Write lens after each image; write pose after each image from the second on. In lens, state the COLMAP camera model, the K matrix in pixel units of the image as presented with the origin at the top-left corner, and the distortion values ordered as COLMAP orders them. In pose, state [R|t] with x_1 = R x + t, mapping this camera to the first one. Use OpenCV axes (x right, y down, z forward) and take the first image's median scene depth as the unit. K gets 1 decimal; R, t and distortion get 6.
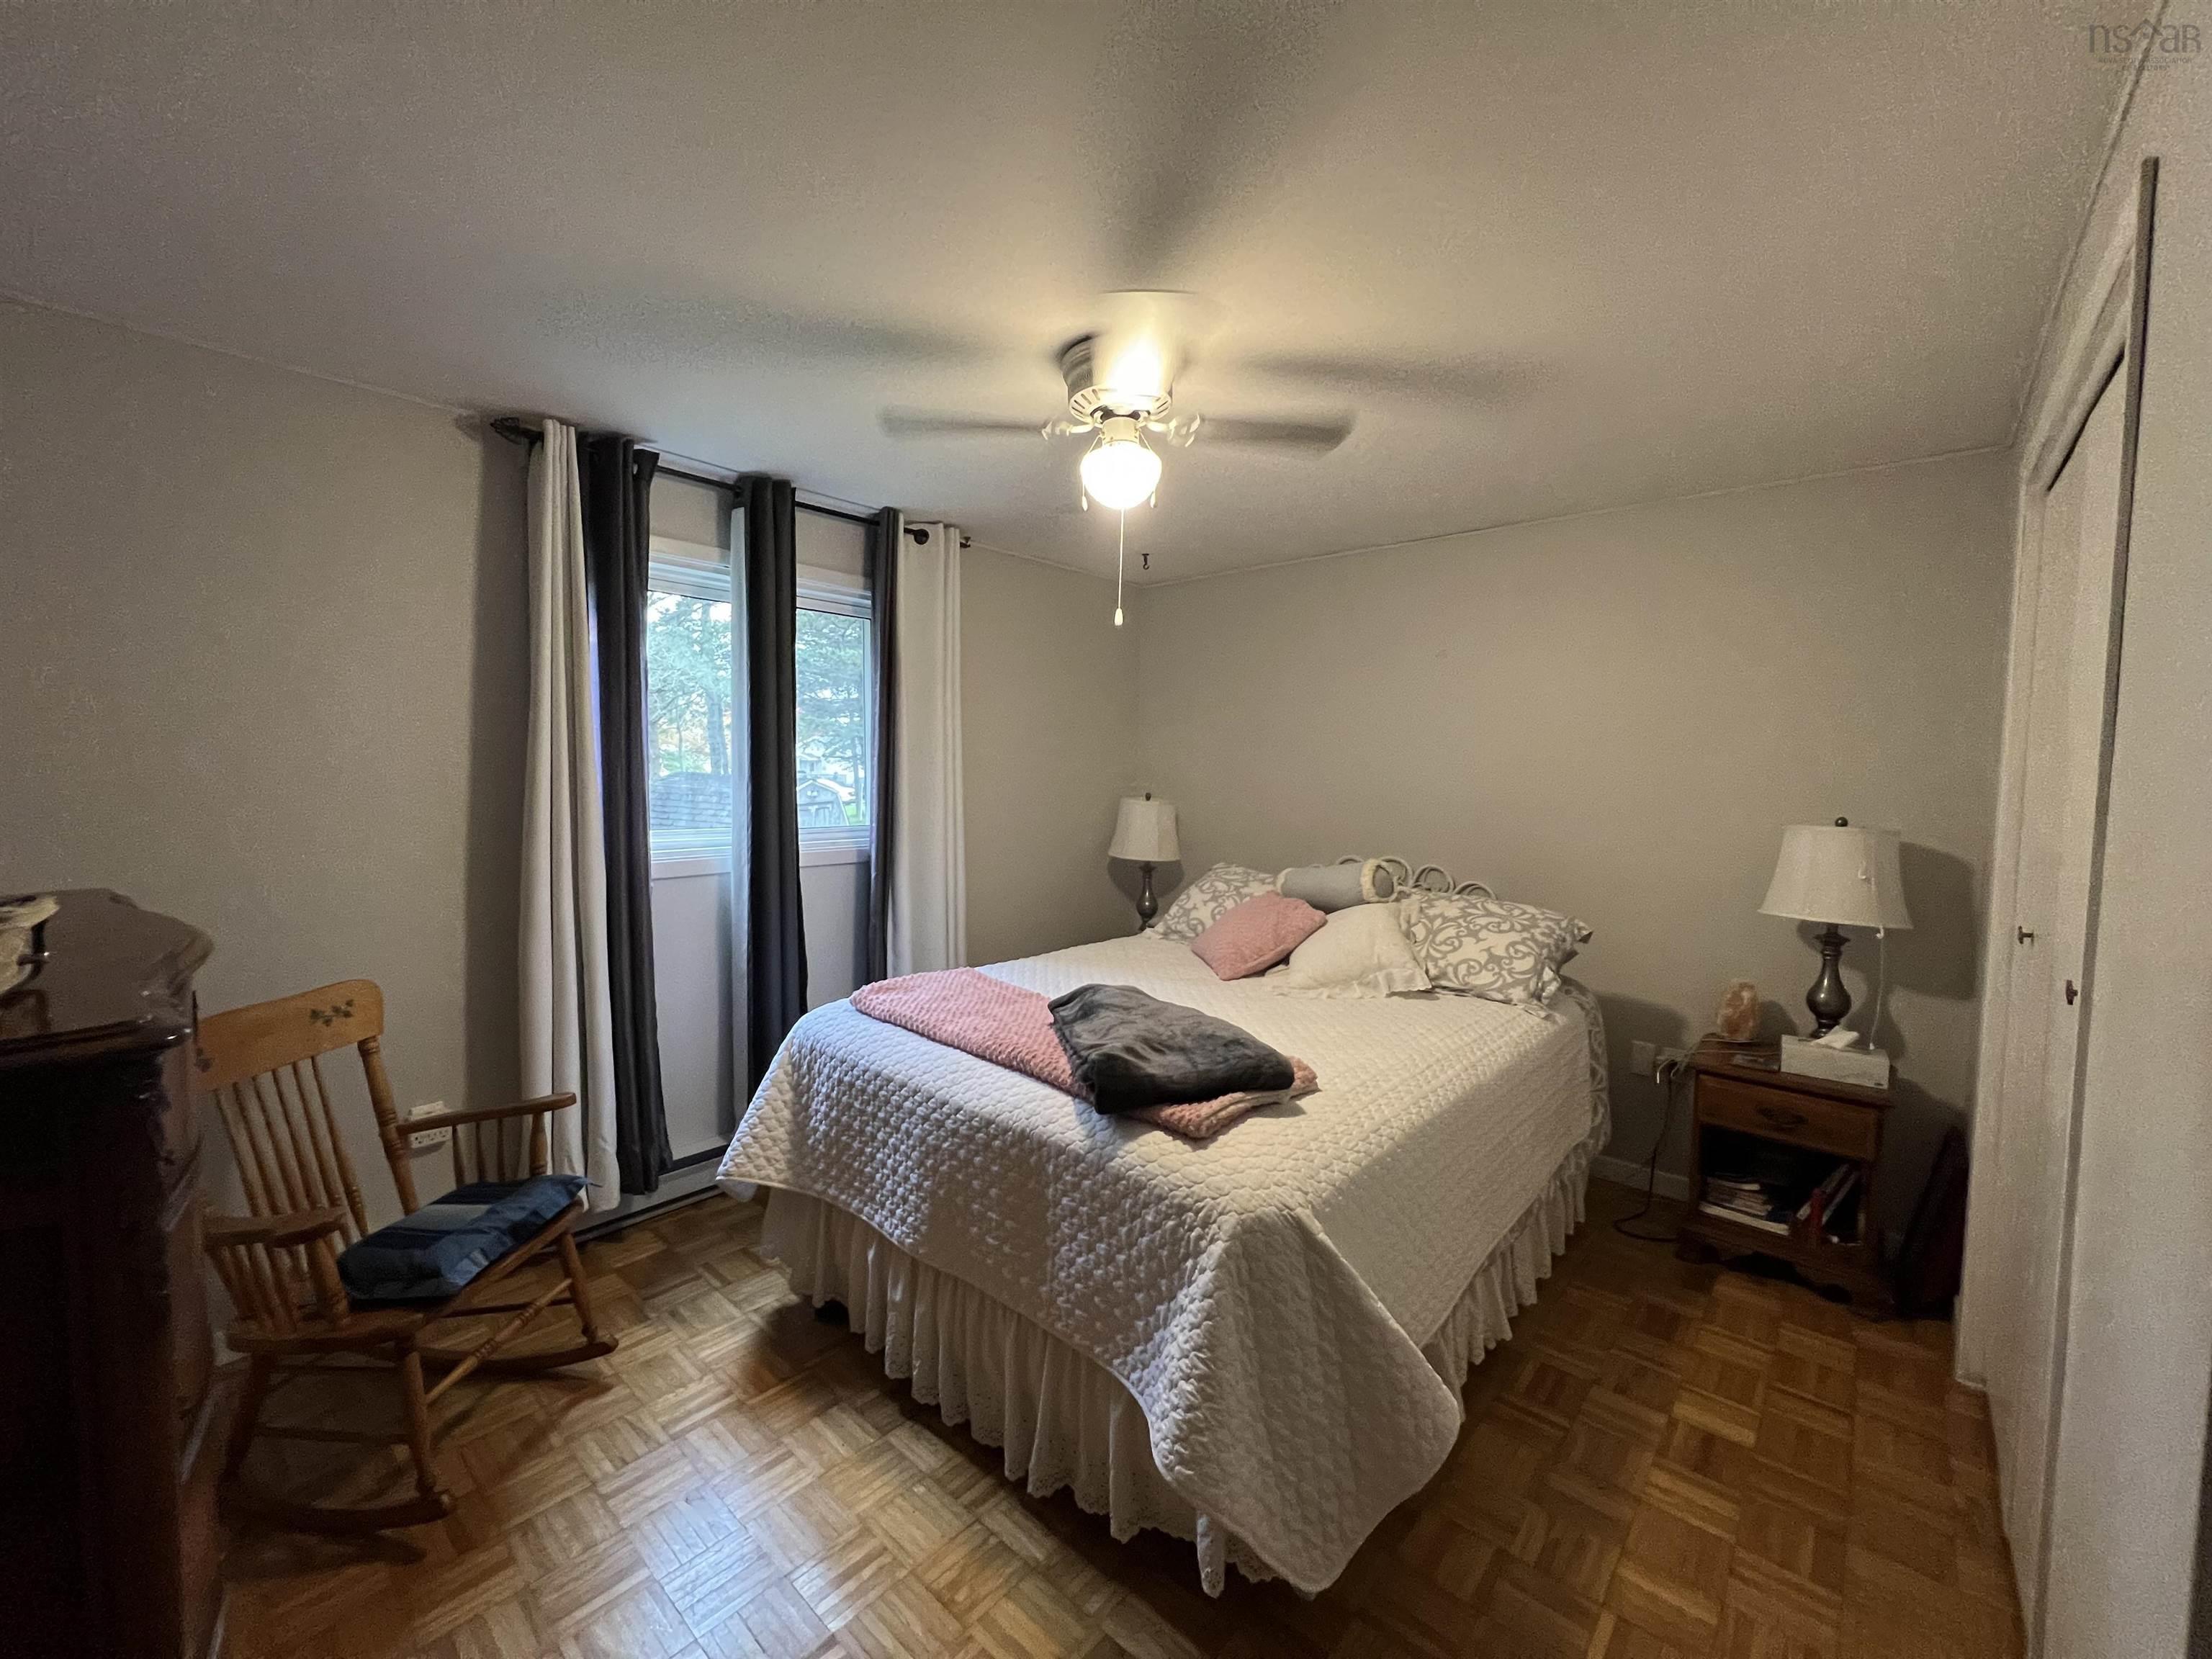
lens RADIAL K [[878.4, 0, 1092.2], [0, 878.4, 824.4], [0, 0, 1]] dist [0.000760, 0.000097]
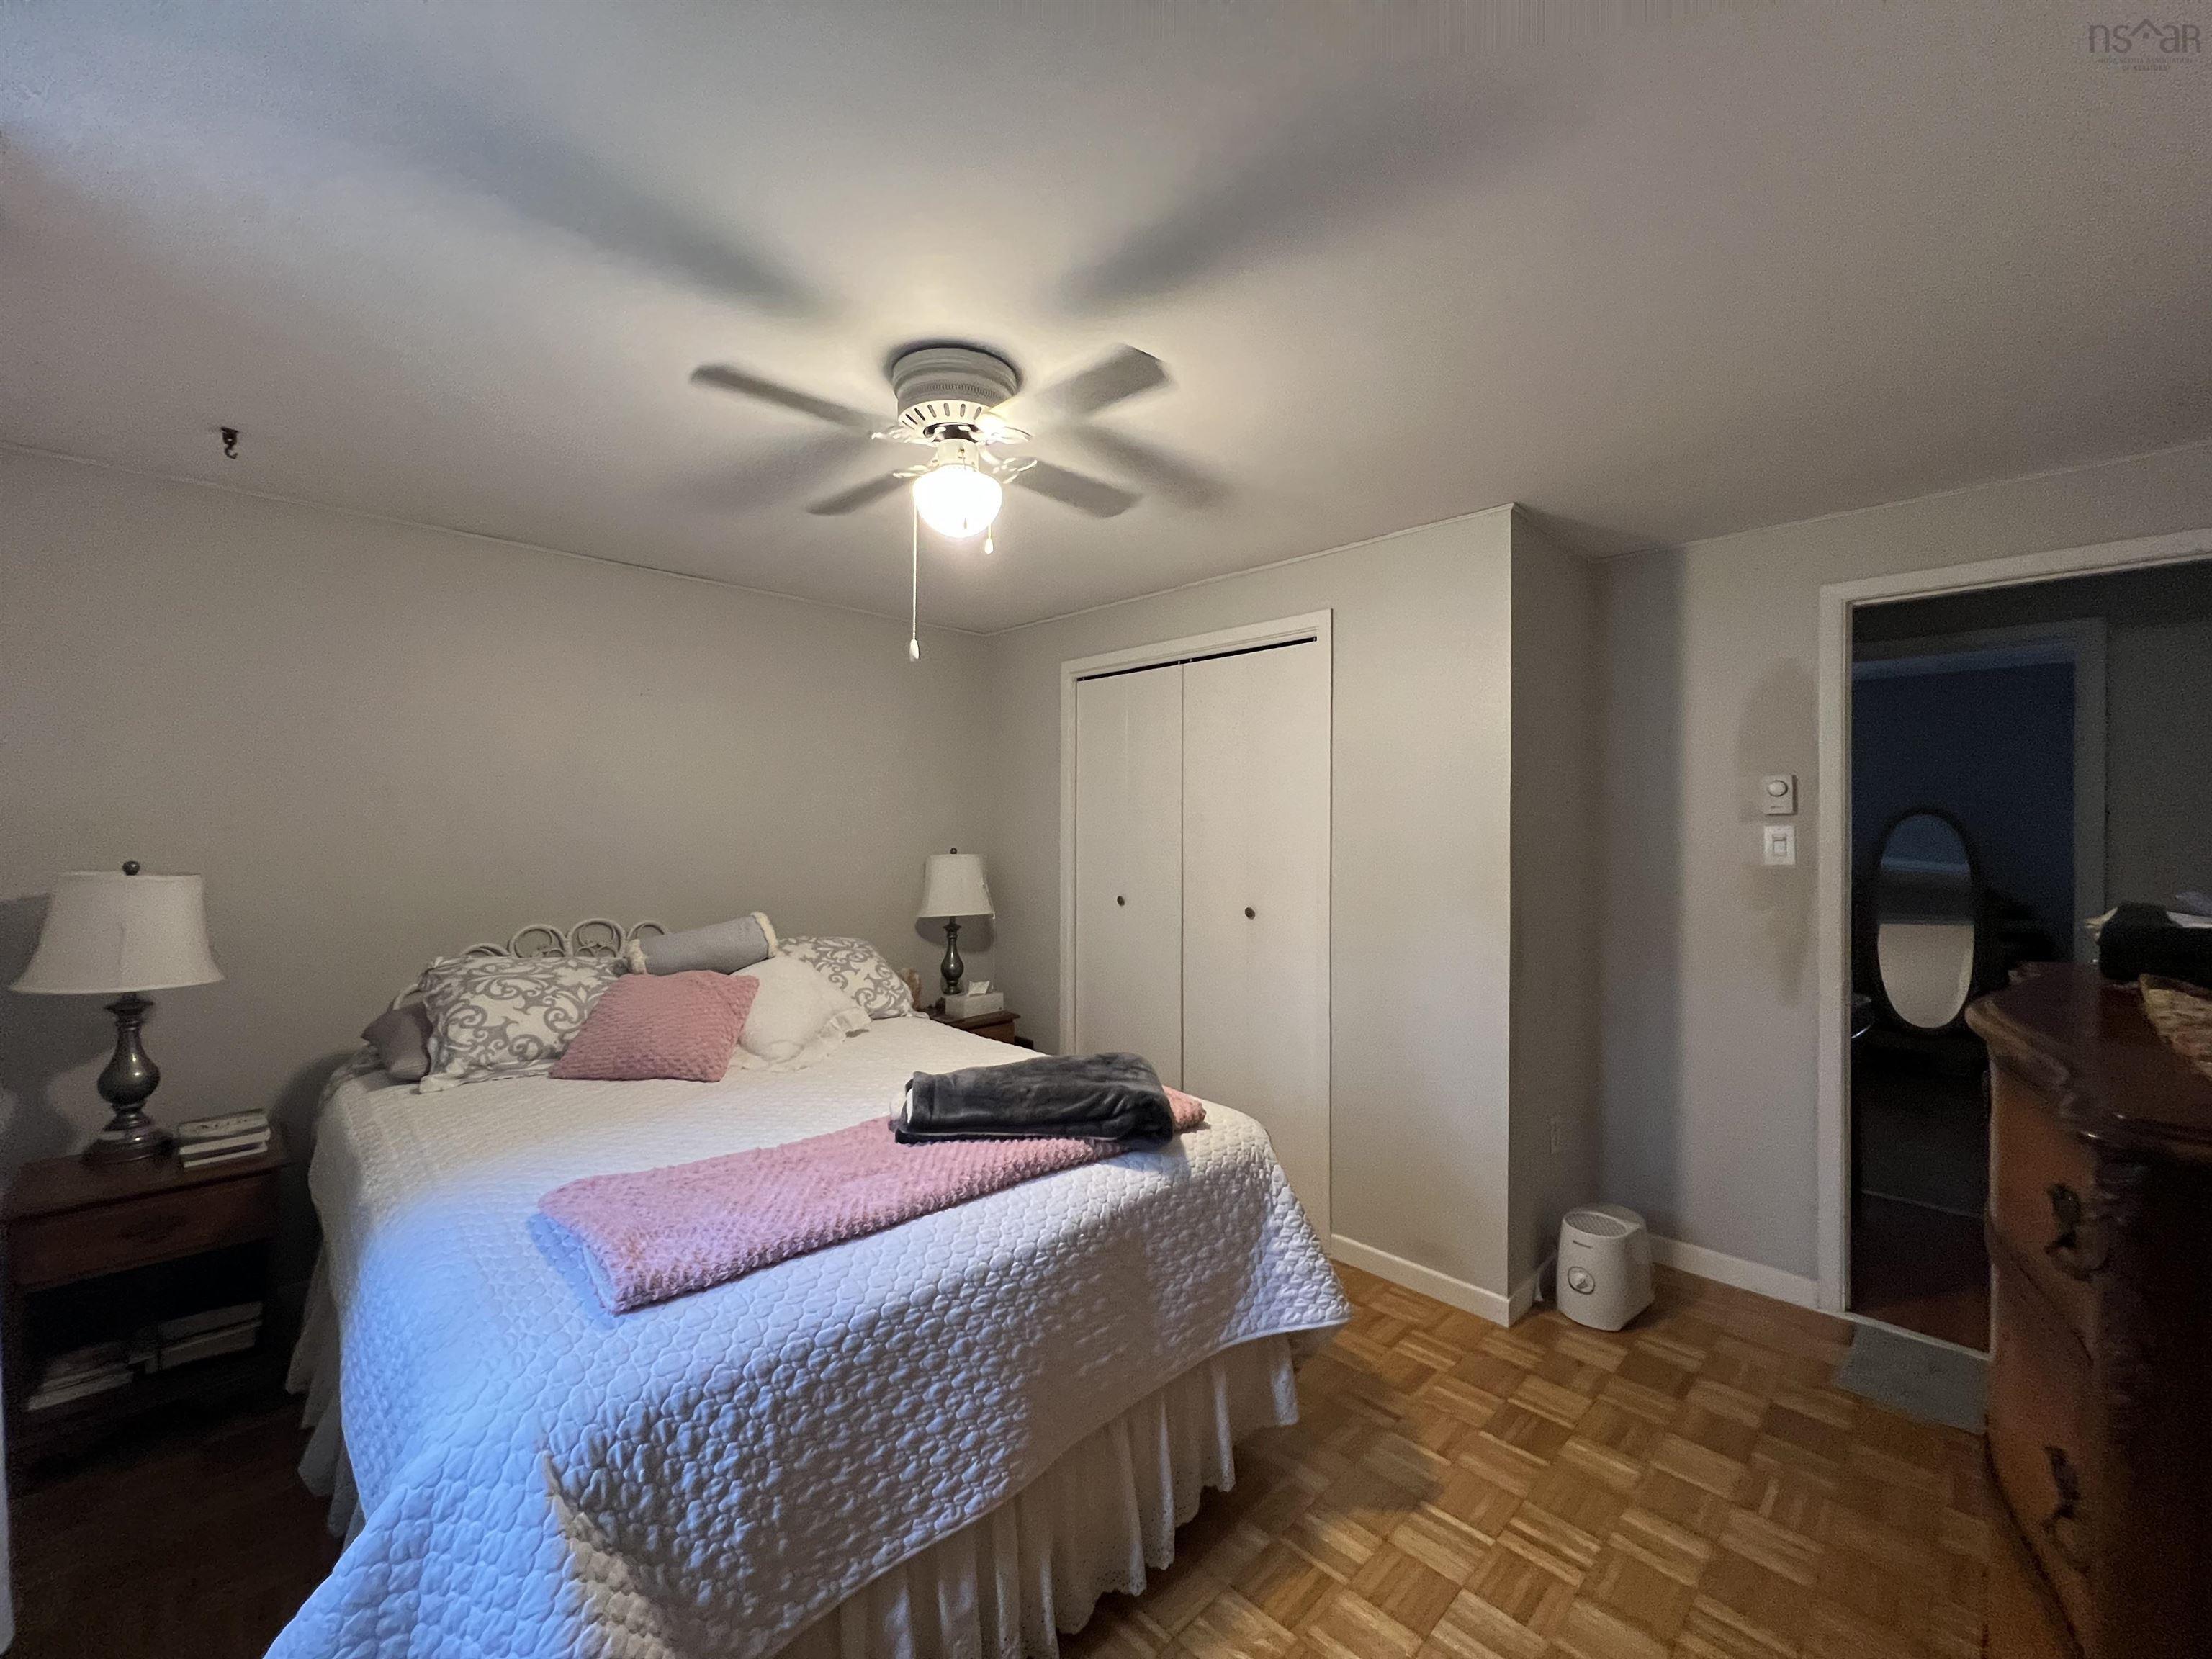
lens RADIAL K [[878.4, 0, 1092.2], [0, 878.4, 824.4], [0, 0, 1]] dist [0.000760, 0.000097]
pose [[0.073231, -0.011307, 0.997251, -0.896342], [0.058249, 0.998277, 0.007041, -0.062253], [-0.995613, 0.057573, 0.073764, 0.831443]]
